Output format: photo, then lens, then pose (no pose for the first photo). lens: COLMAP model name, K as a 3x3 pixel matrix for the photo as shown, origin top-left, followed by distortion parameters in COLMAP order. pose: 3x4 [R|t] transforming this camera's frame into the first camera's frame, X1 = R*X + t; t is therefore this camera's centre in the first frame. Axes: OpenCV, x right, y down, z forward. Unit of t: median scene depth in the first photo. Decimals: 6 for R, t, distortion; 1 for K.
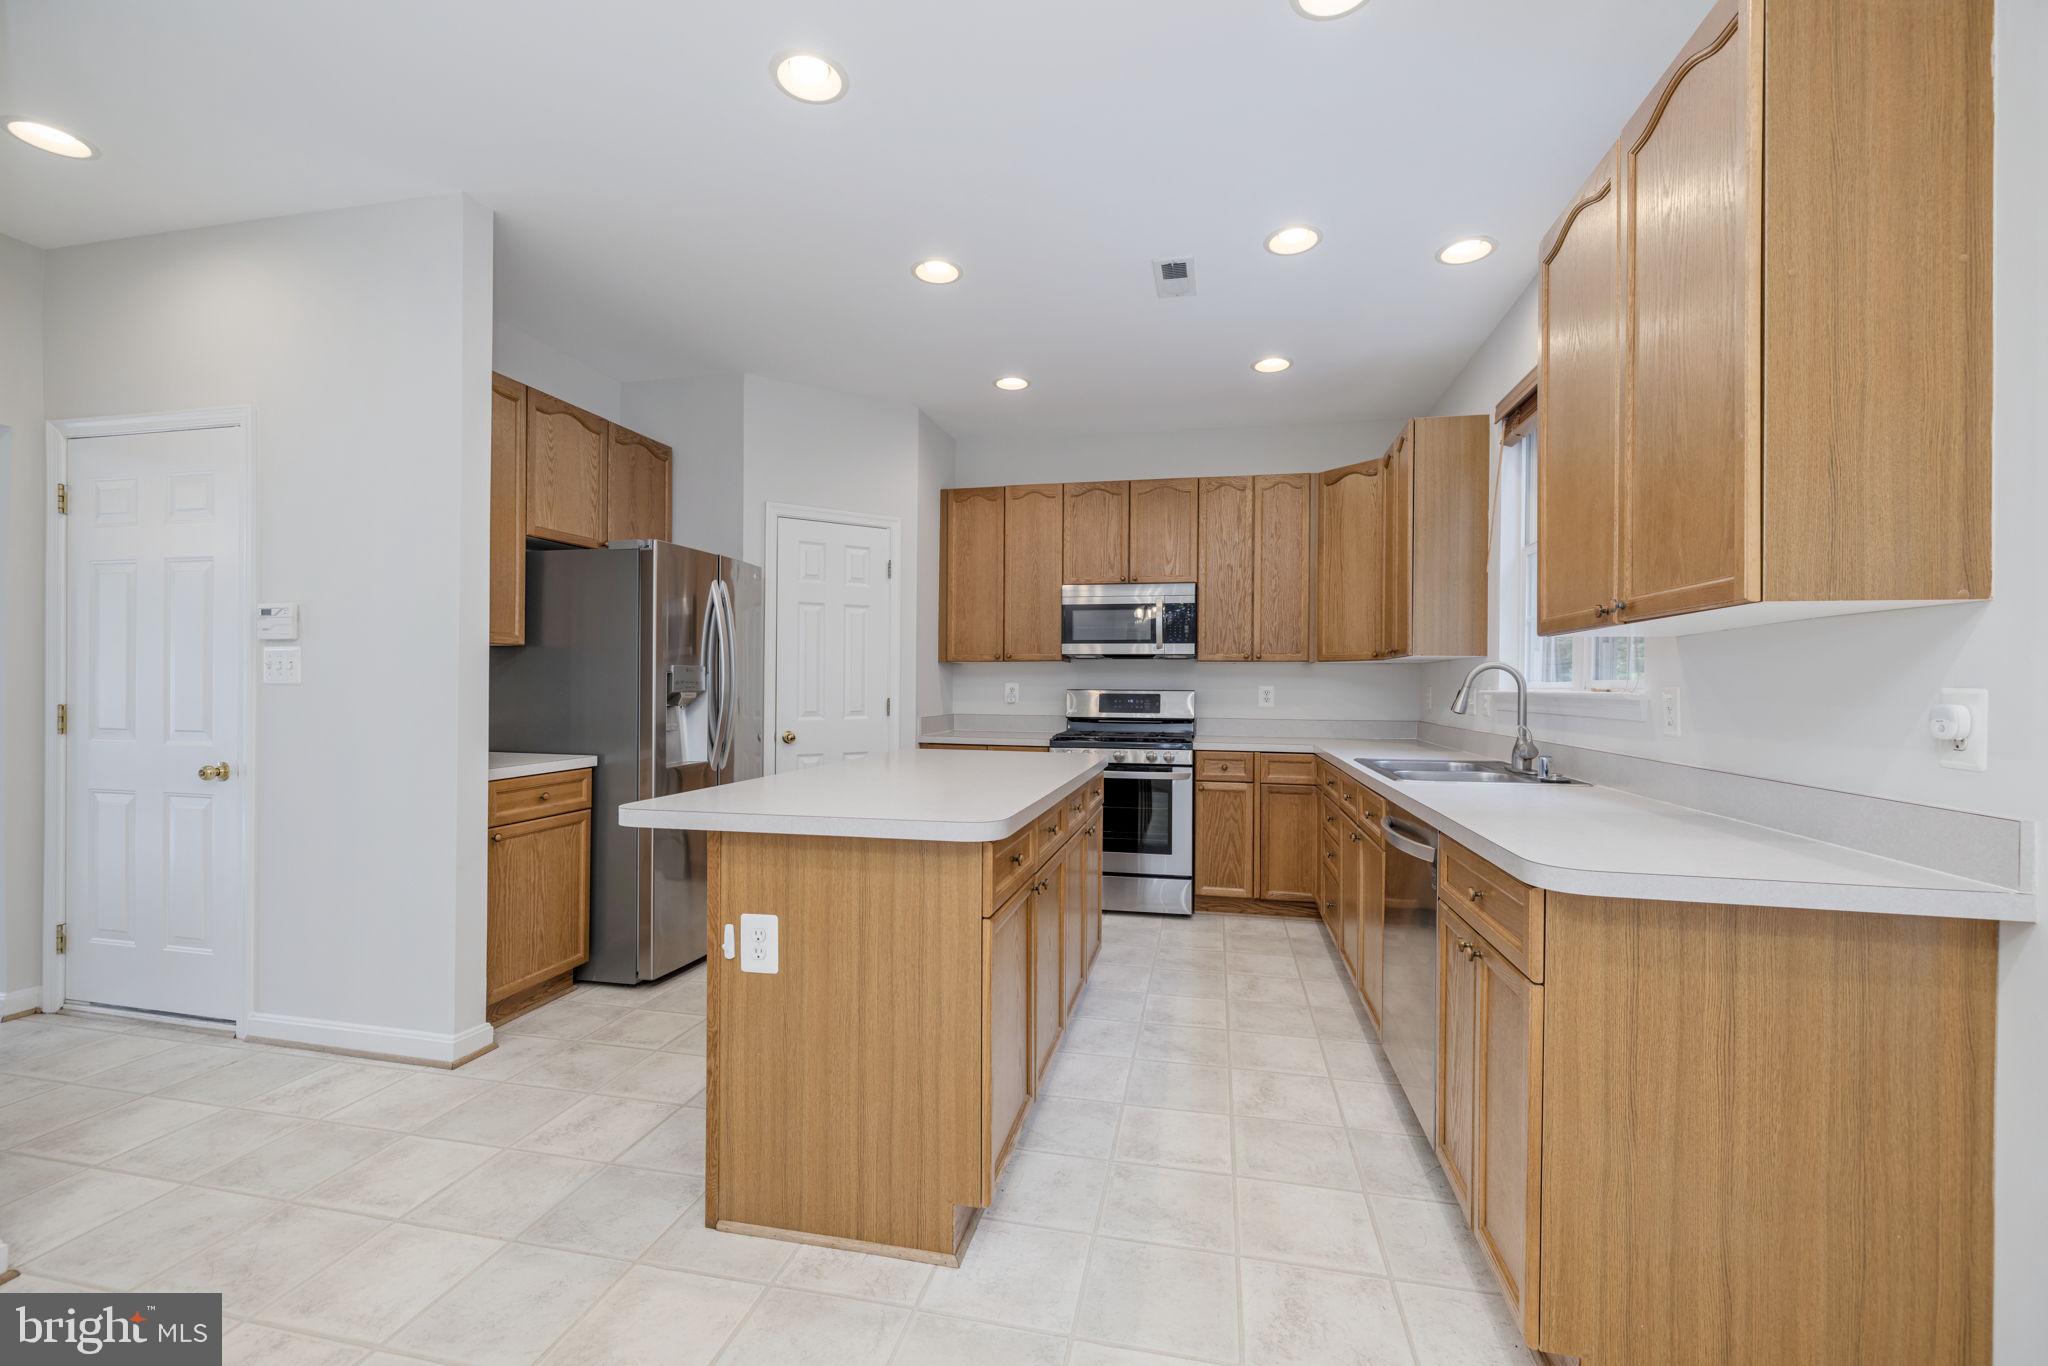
lens RADIAL K [[850.2, 0, 1026.8], [0, 850.2, 681.7], [0, 0, 1]] dist [-0.001417, 0.000331]
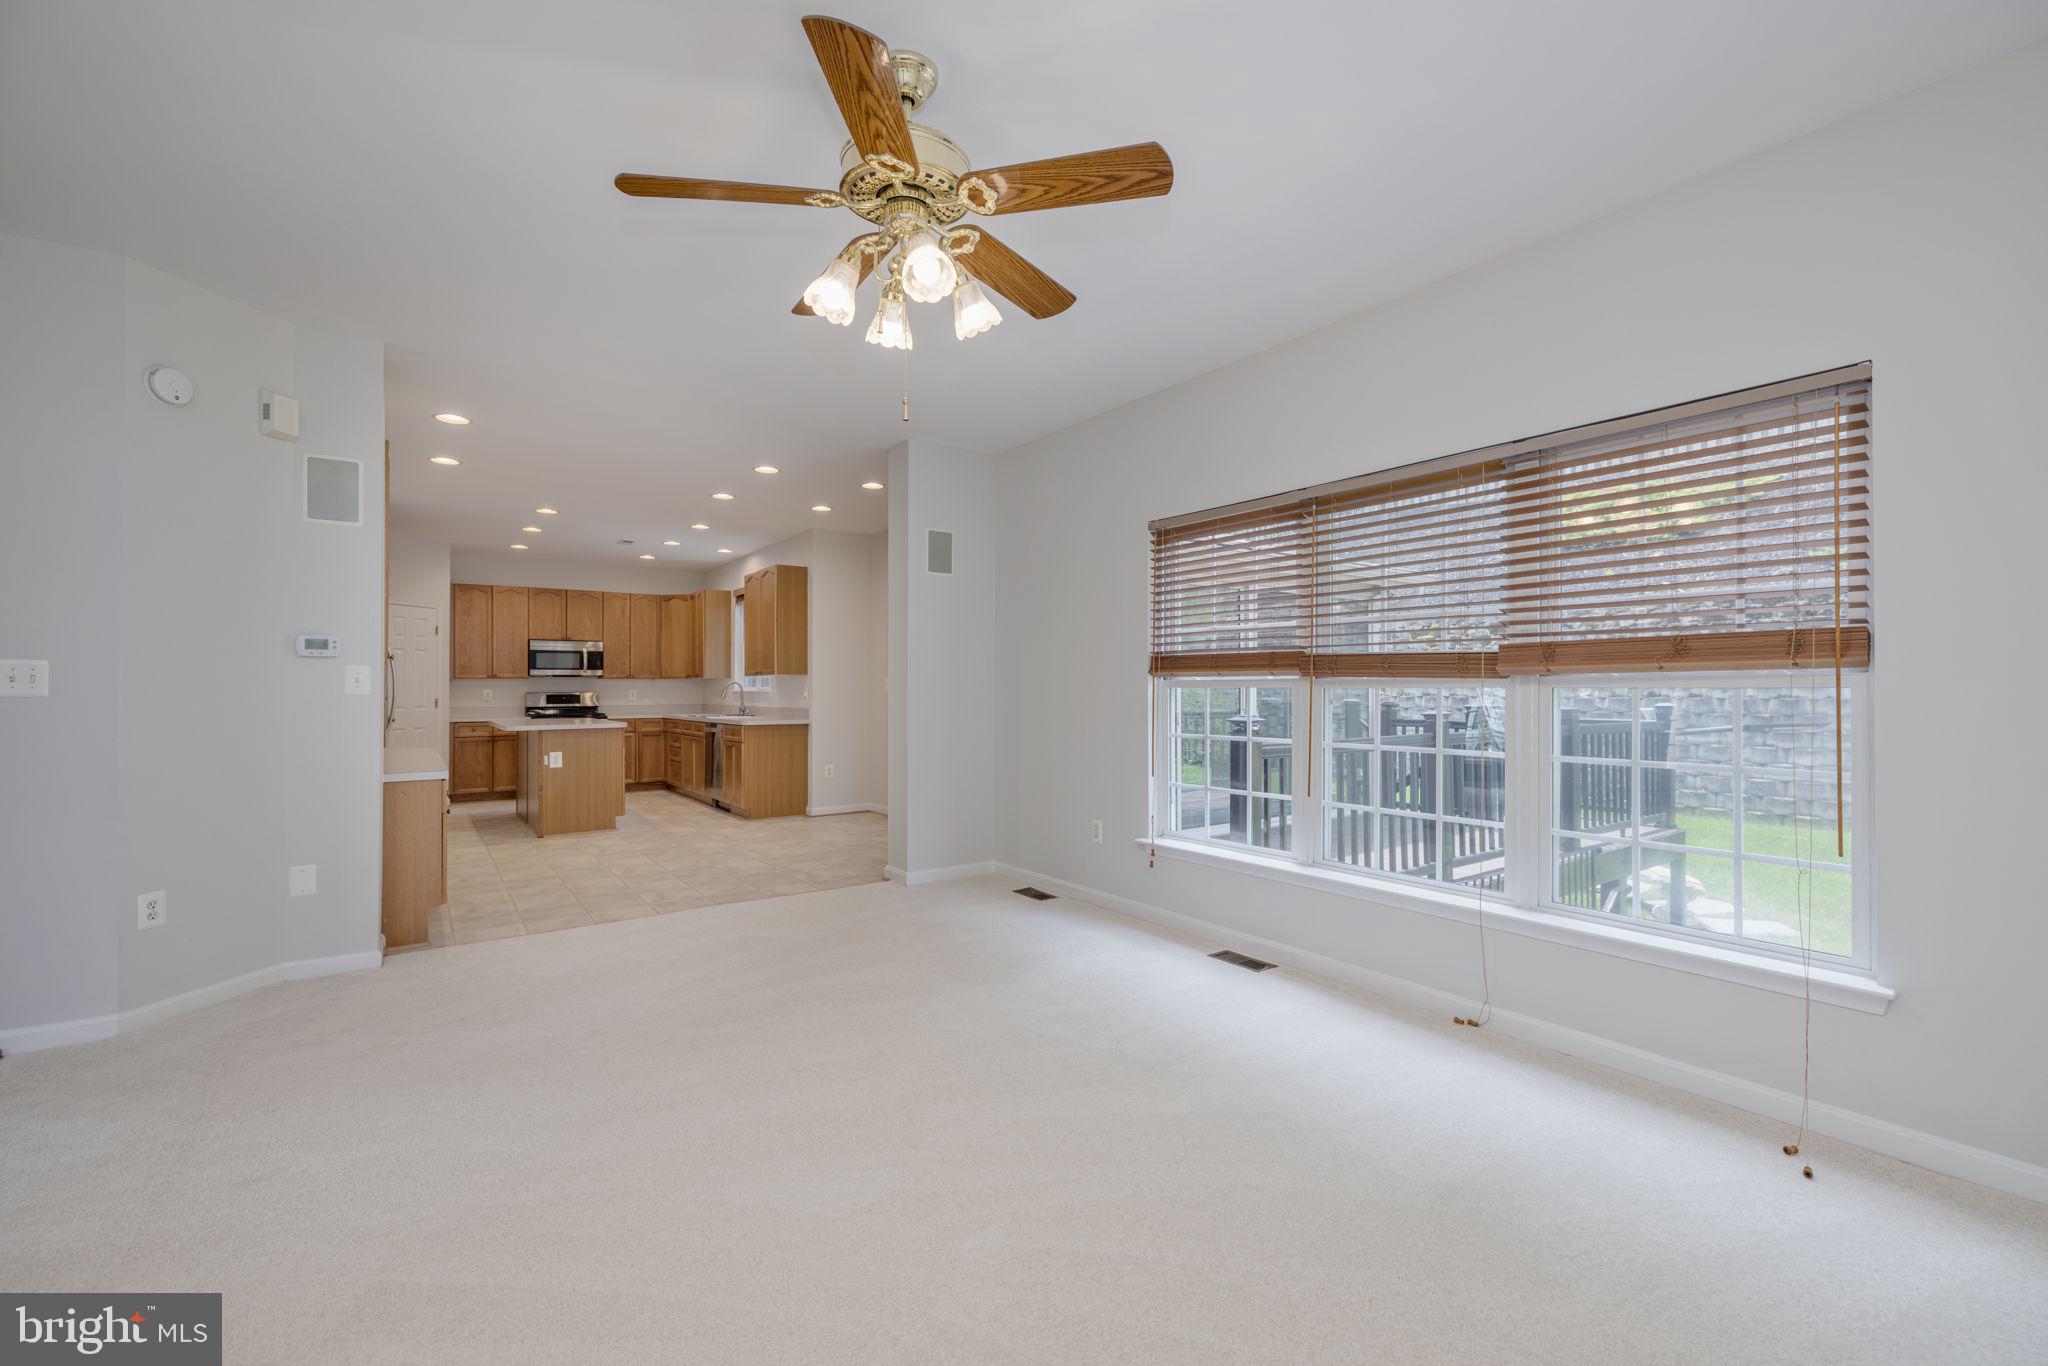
lens RADIAL K [[850.2, 0, 1026.8], [0, 850.2, 681.7], [0, 0, 1]] dist [-0.001417, 0.000331]
pose [[0.665193, -0.004338, 0.746659, -0.729644], [0.006014, 0.999982, 0.000452, -0.011533], [-0.746647, 0.004190, 0.665207, -1.288786]]
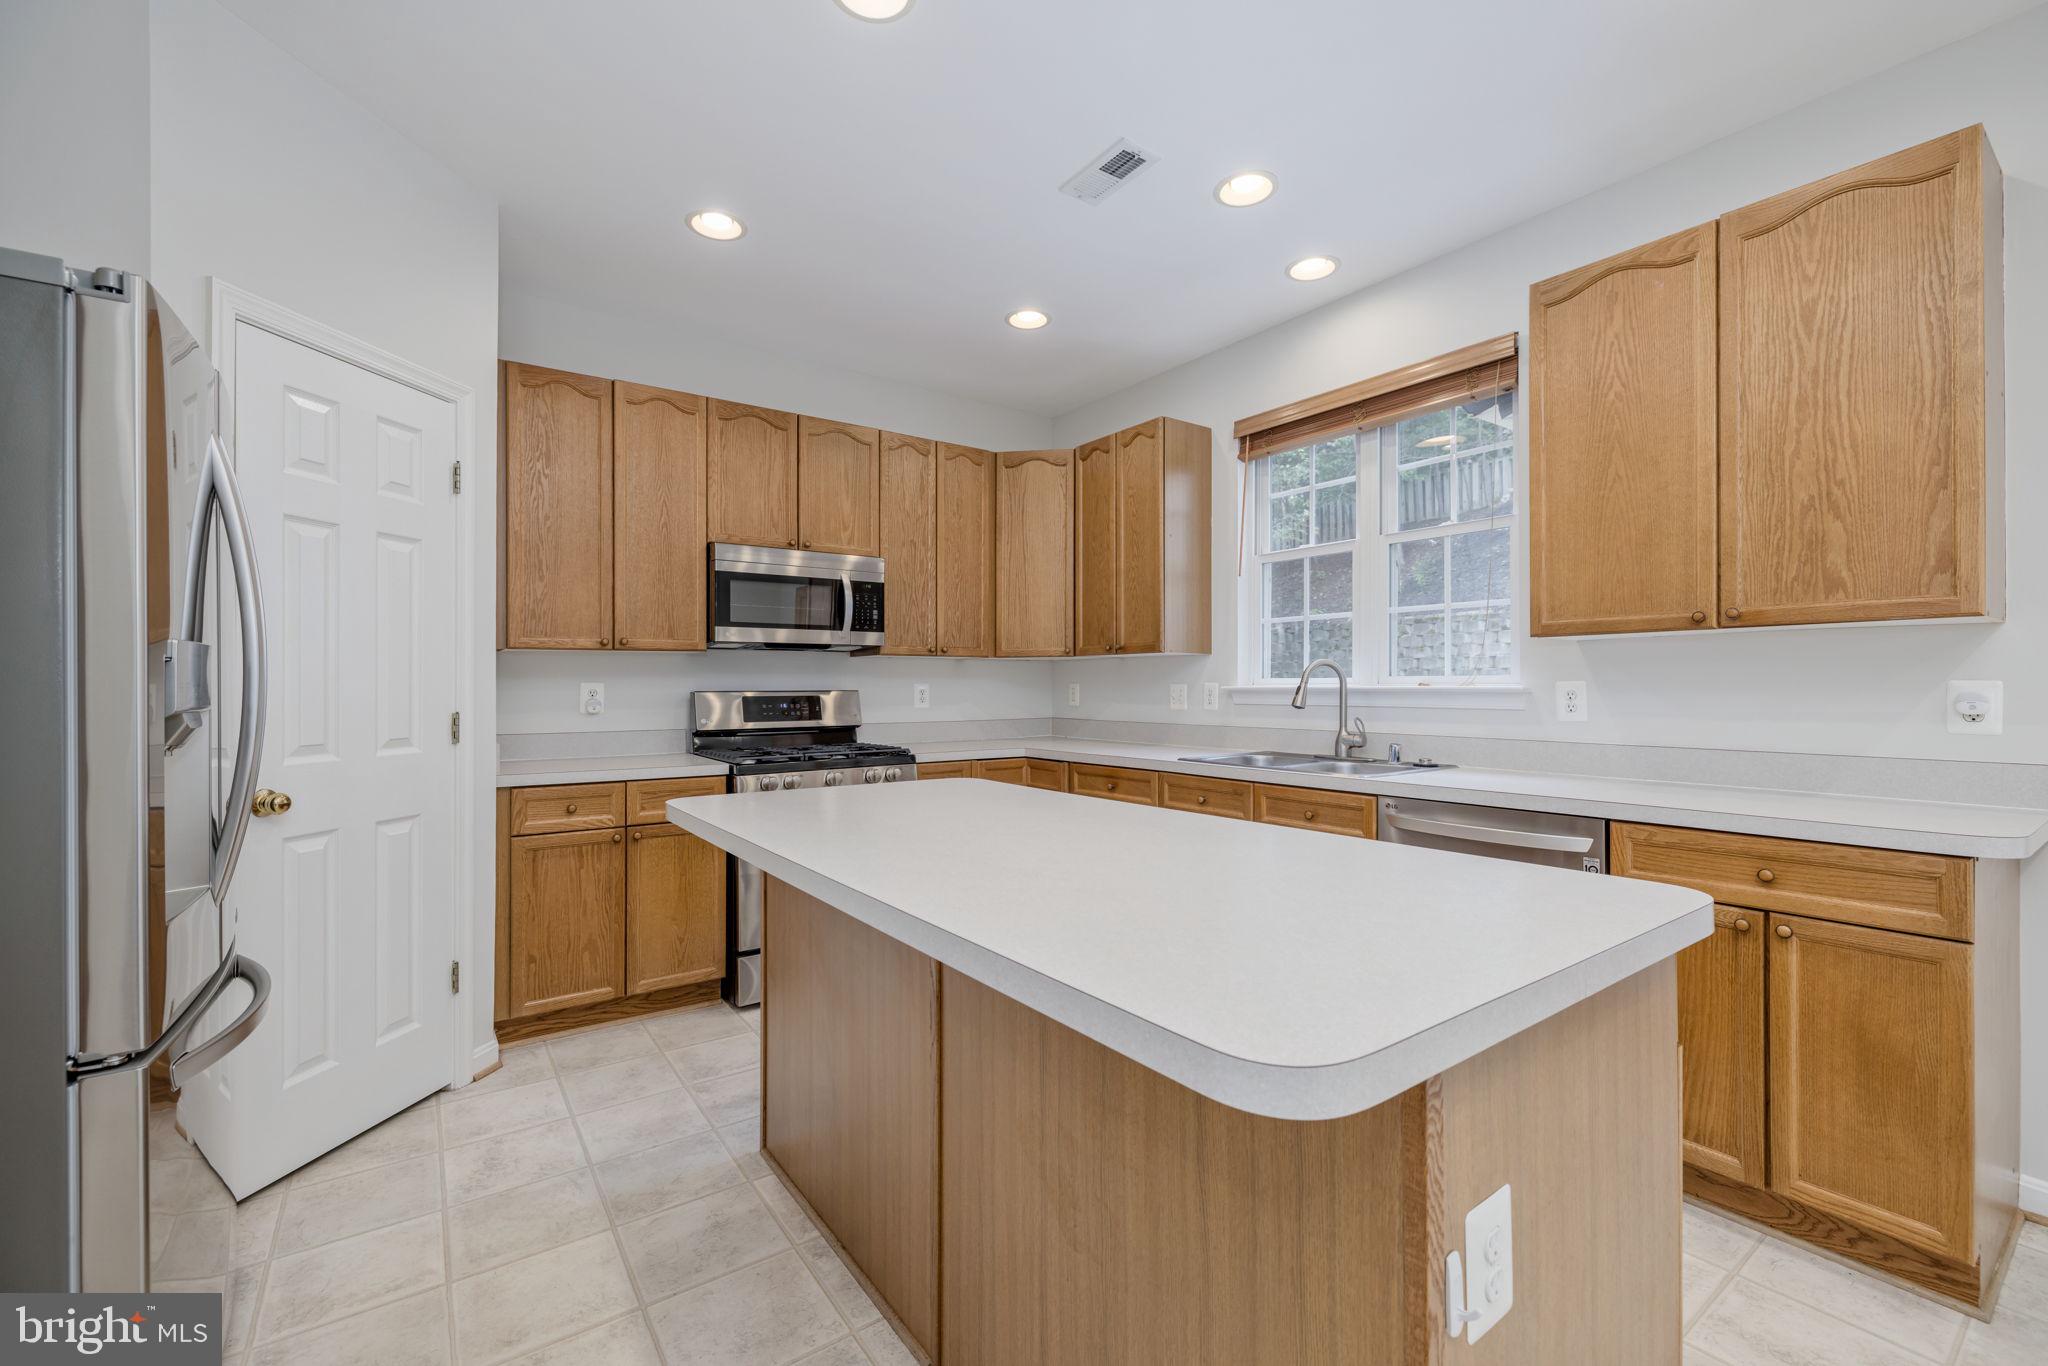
lens RADIAL K [[865.0, 0, 1031.0], [0, 865.0, 682.8], [0, 0, 1]] dist [0.001476, -0.000717]
pose [[0.666716, -0.006459, 0.745284, -0.345412], [0.004396, 0.999979, 0.004734, -0.000407], [-0.745299, 0.000120, 0.666730, 0.364182]]
